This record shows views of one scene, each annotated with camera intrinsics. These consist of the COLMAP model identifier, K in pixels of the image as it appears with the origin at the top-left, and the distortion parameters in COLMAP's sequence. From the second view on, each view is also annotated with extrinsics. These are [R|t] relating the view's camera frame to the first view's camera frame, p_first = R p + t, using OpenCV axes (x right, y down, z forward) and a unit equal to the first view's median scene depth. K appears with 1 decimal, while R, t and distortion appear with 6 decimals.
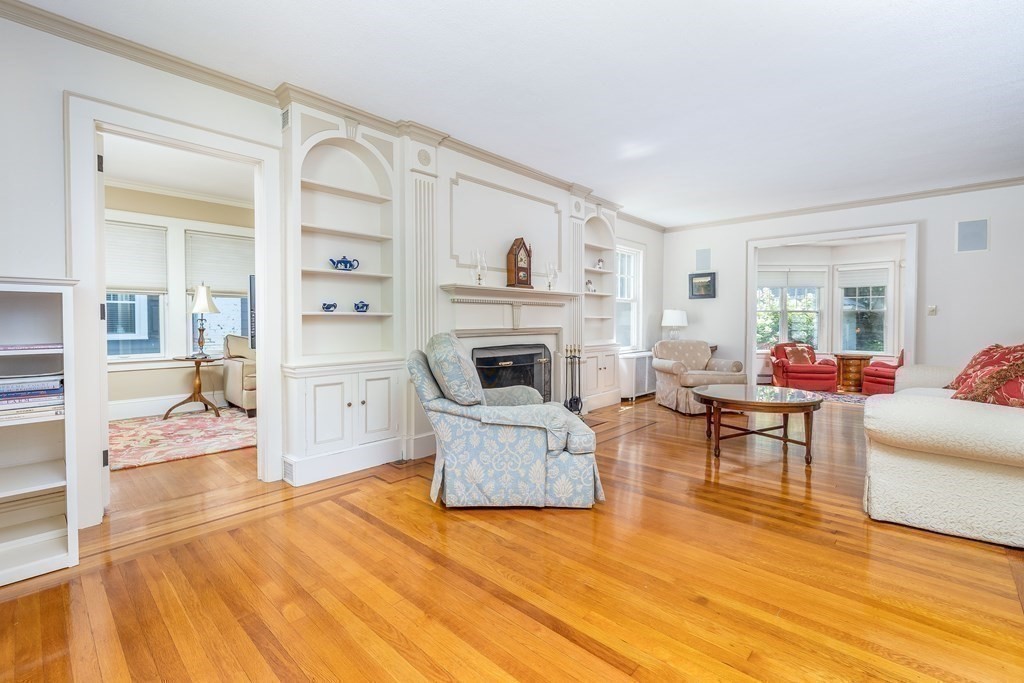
lens RADIAL K [[442.2, 0, 508.7], [0, 442.2, 335.2], [0, 0, 1]] dist [-0.002384, -0.000343]
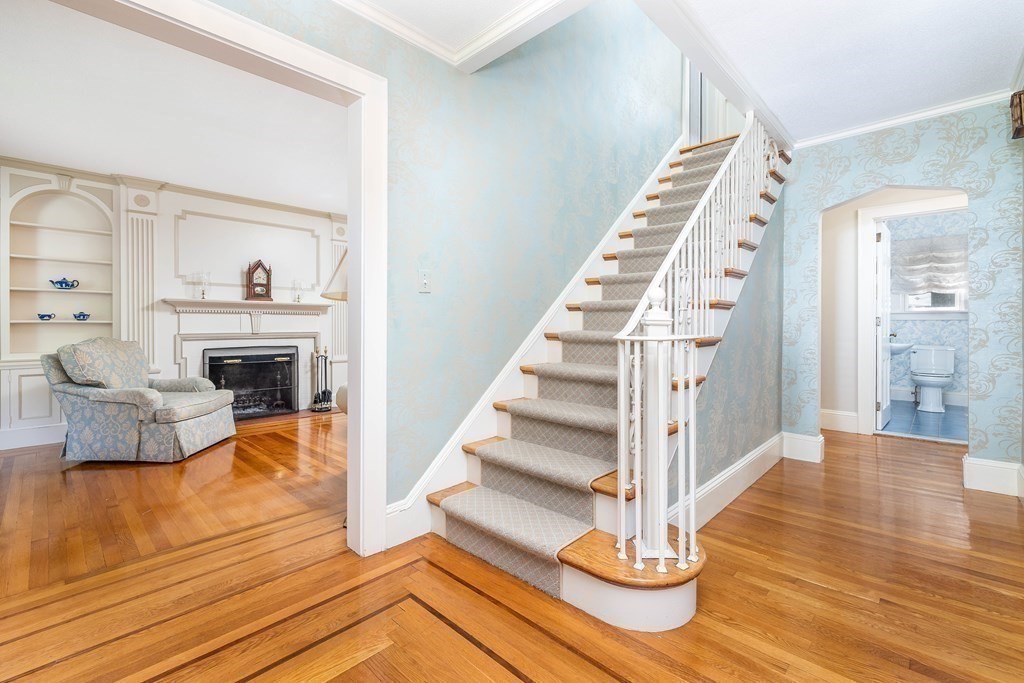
lens RADIAL K [[442.2, 0, 511.2], [0, 442.2, 333.7], [0, 0, 1]] dist [-0.002384, -0.000343]
pose [[0.999872, -0.001676, -0.015898, 0.972448], [0.001425, 0.999874, -0.015791, 0.008871], [0.015923, 0.015767, 0.999749, -0.282887]]
